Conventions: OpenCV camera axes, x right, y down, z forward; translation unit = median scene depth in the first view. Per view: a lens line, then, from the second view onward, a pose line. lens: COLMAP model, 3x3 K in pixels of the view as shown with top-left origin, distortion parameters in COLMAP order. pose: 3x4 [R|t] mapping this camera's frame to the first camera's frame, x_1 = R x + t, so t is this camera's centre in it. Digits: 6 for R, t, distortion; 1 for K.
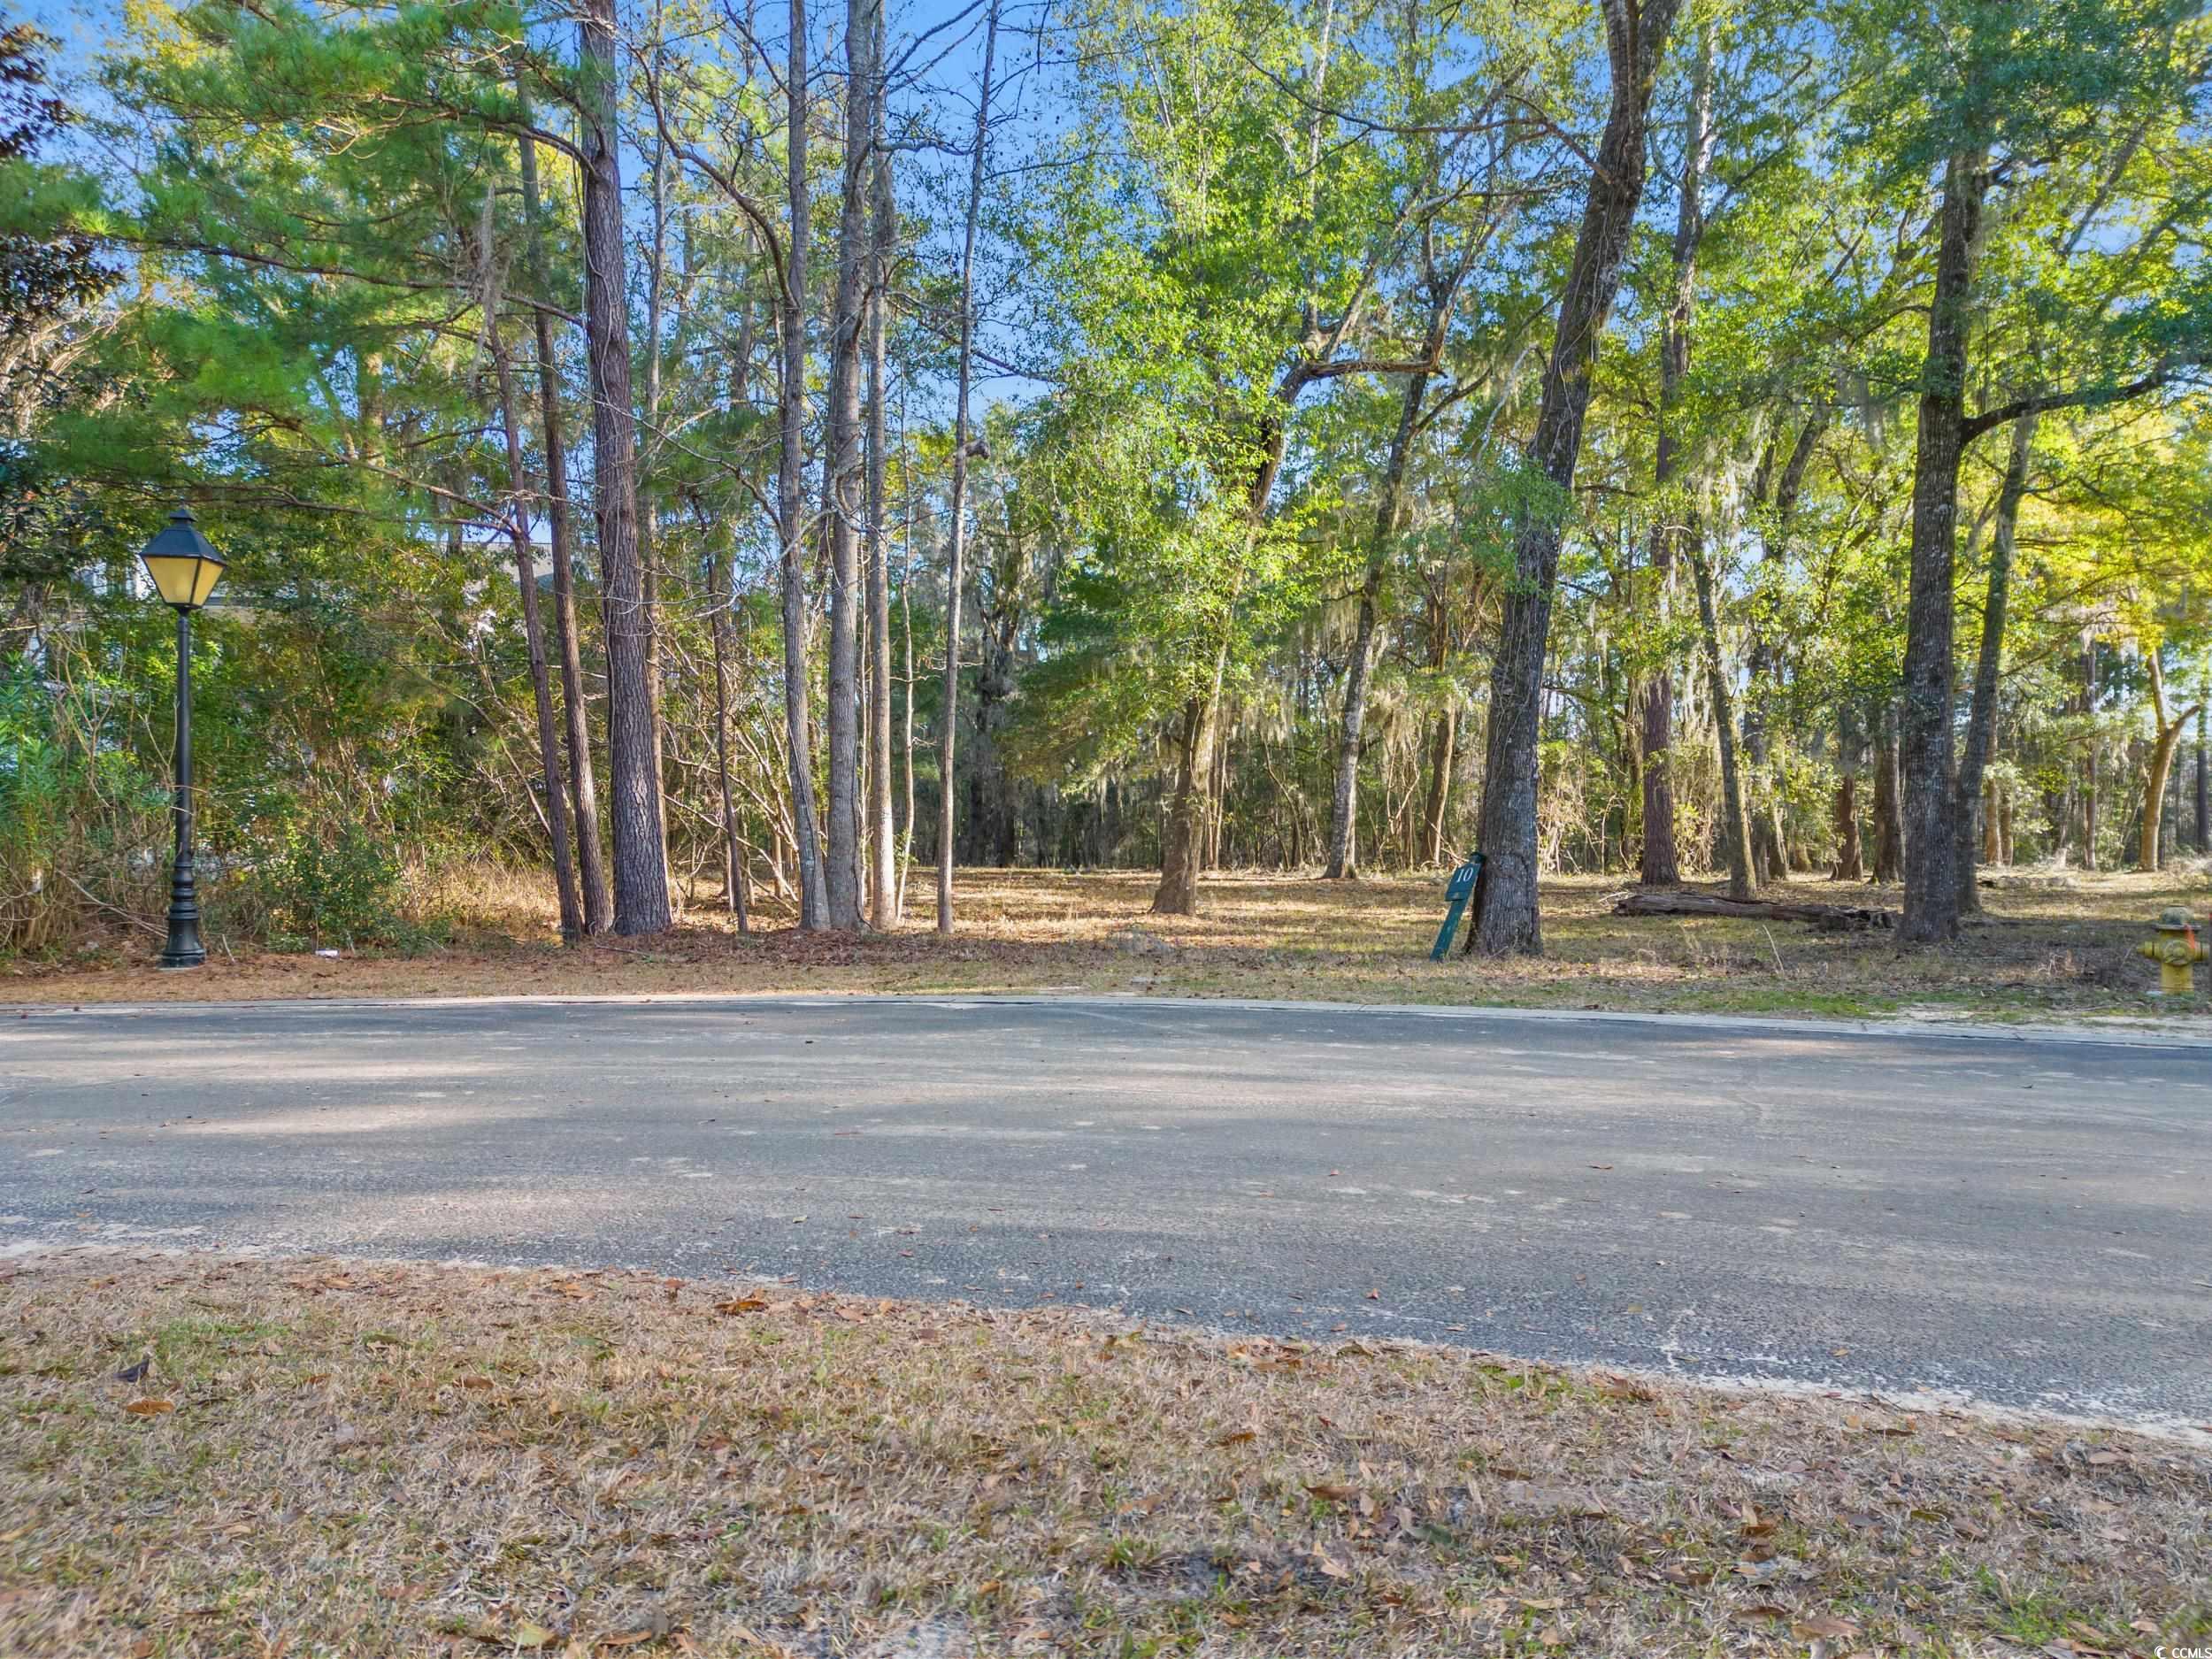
lens RADIAL K [[1564.5, 0, 1106.0], [0, 1564.5, 829.5], [0, 0, 1]] dist [0.101063, -0.106158]
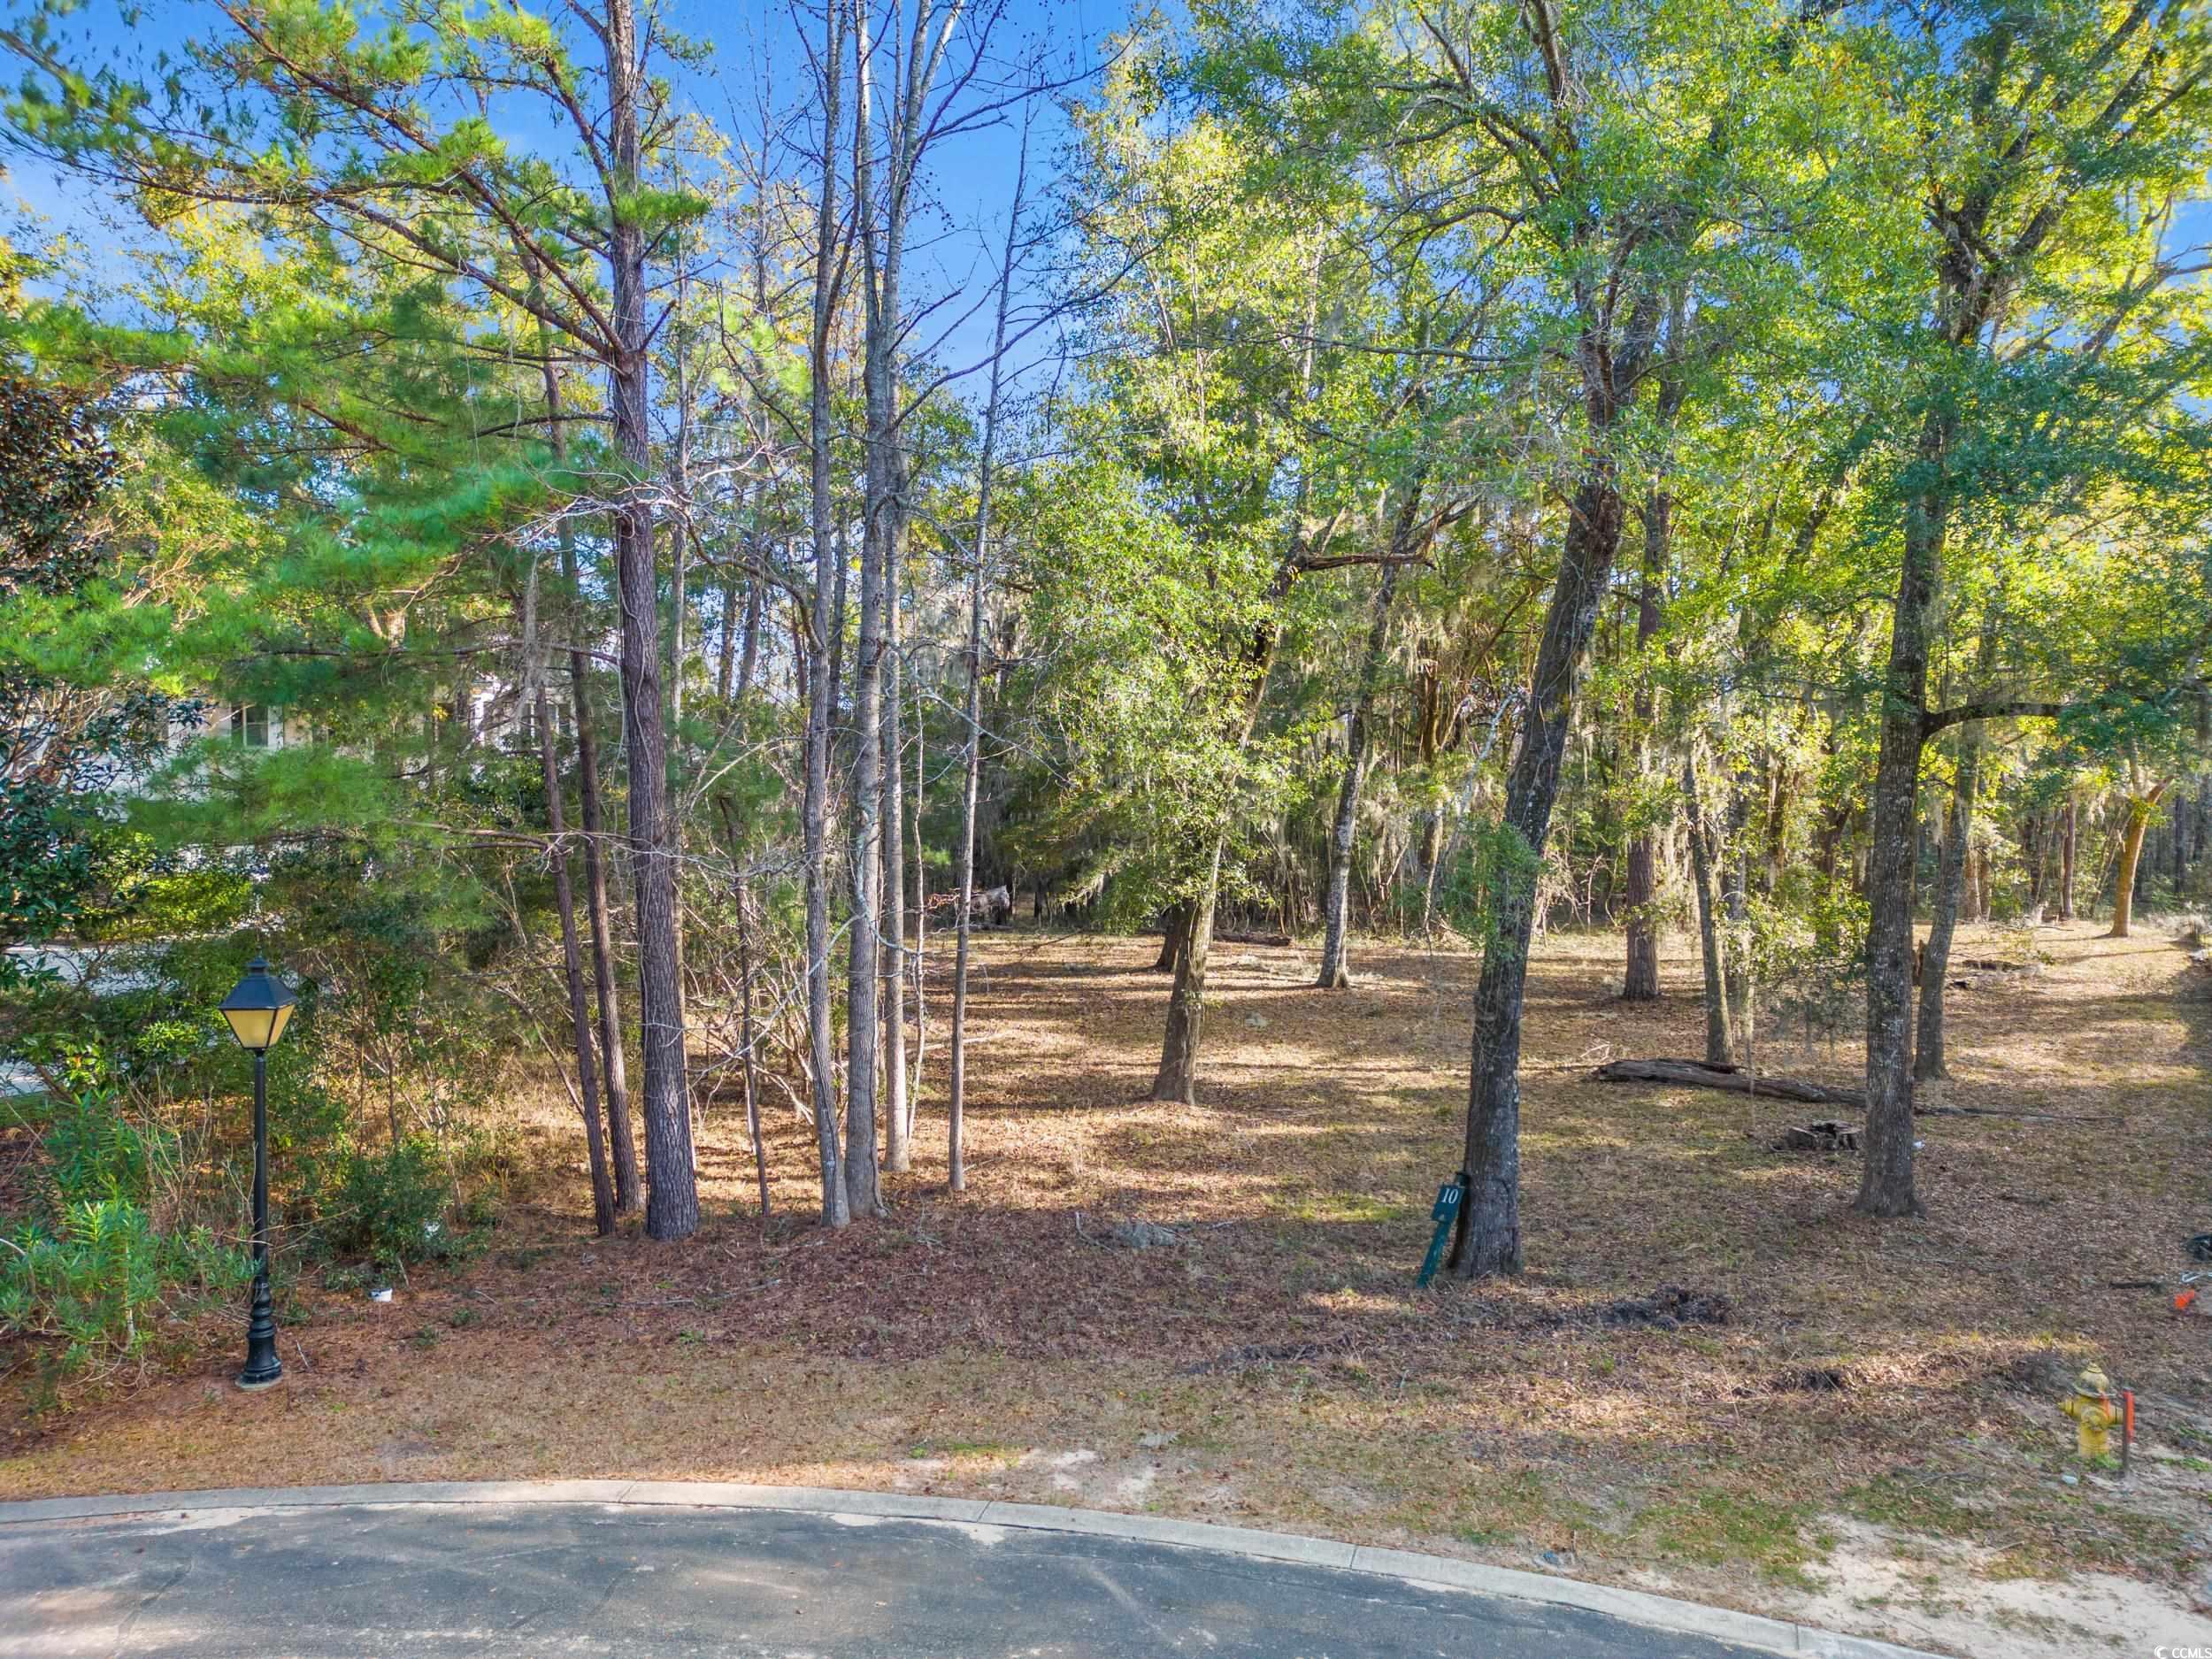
lens RADIAL K [[1564.5, 0, 1106.0], [0, 1564.5, 829.5], [0, 0, 1]] dist [0.101063, -0.106158]
pose [[0.999986, 0.000618, 0.005329, -0.005234], [-0.000771, 0.999588, 0.028709, -0.130111], [-0.005309, -0.028713, 0.999574, -0.030280]]
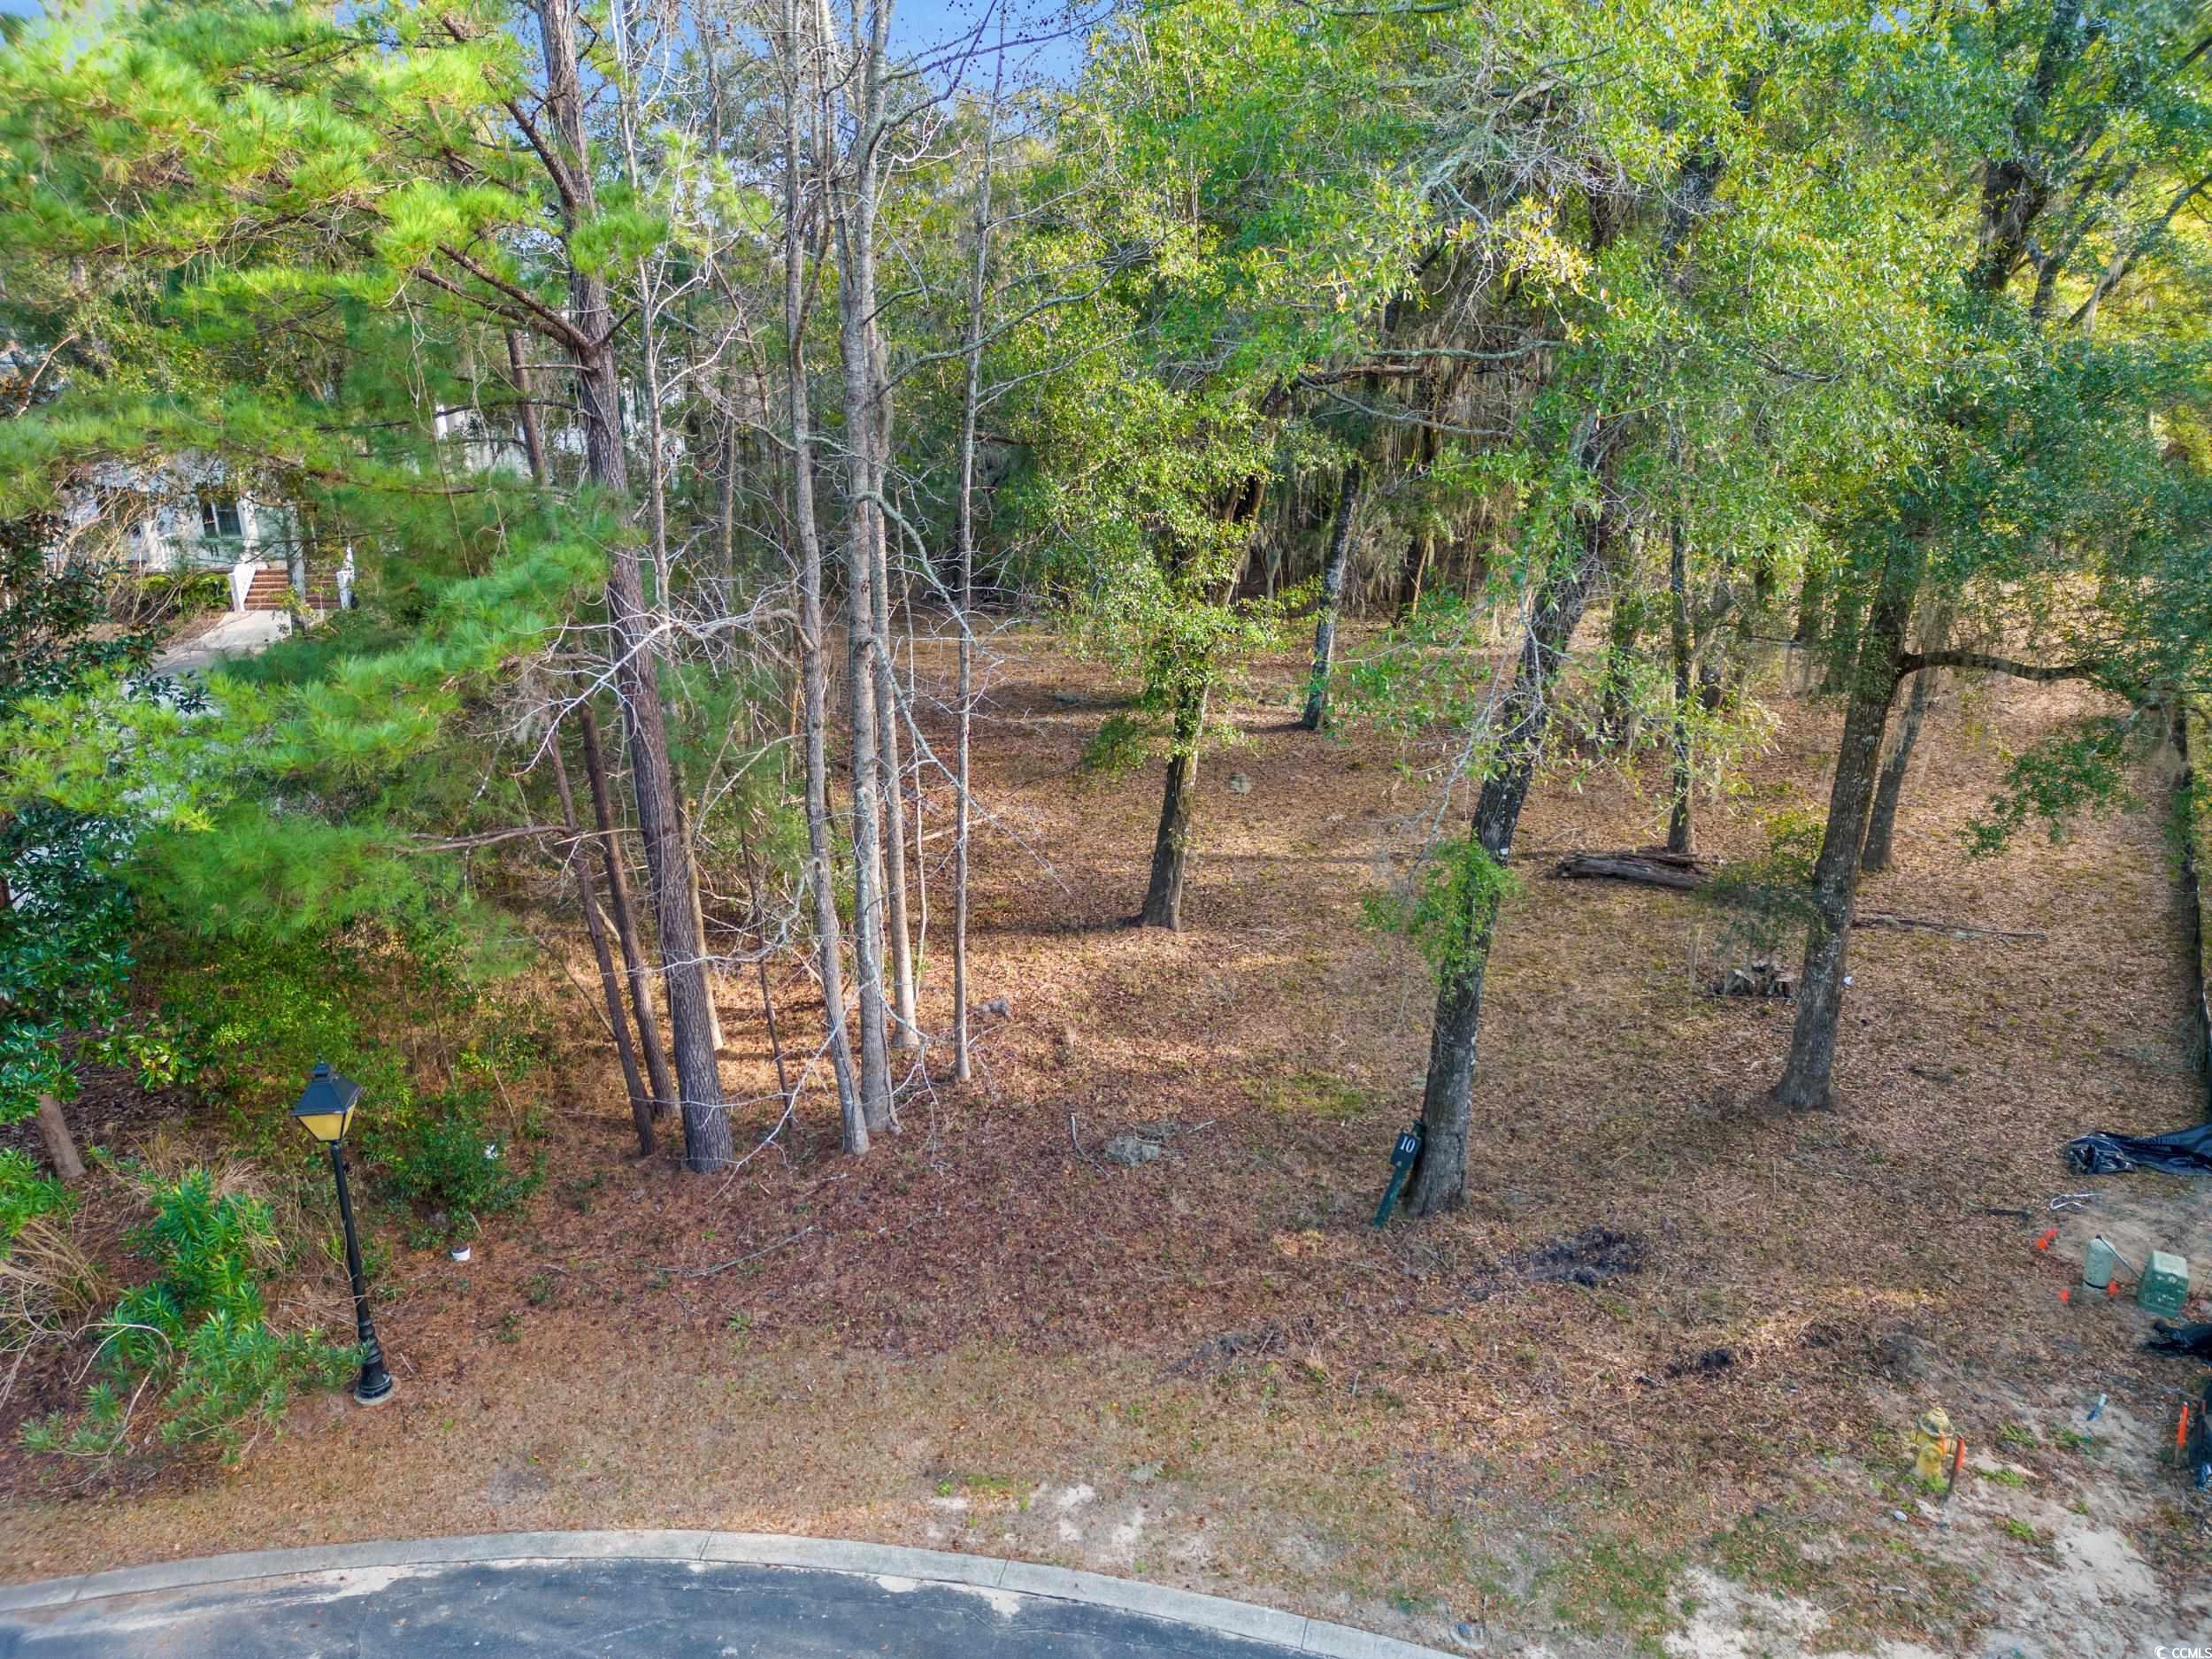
lens RADIAL K [[1566.7, 0, 1106.0], [0, 1566.7, 829.5], [0, 0, 1]] dist [0.115772, -0.132788]
pose [[0.999896, -0.007837, 0.012130, -0.006119], [0.003586, 0.948377, 0.317124, -0.300277], [-0.013989, -0.317047, 0.948307, -0.026527]]
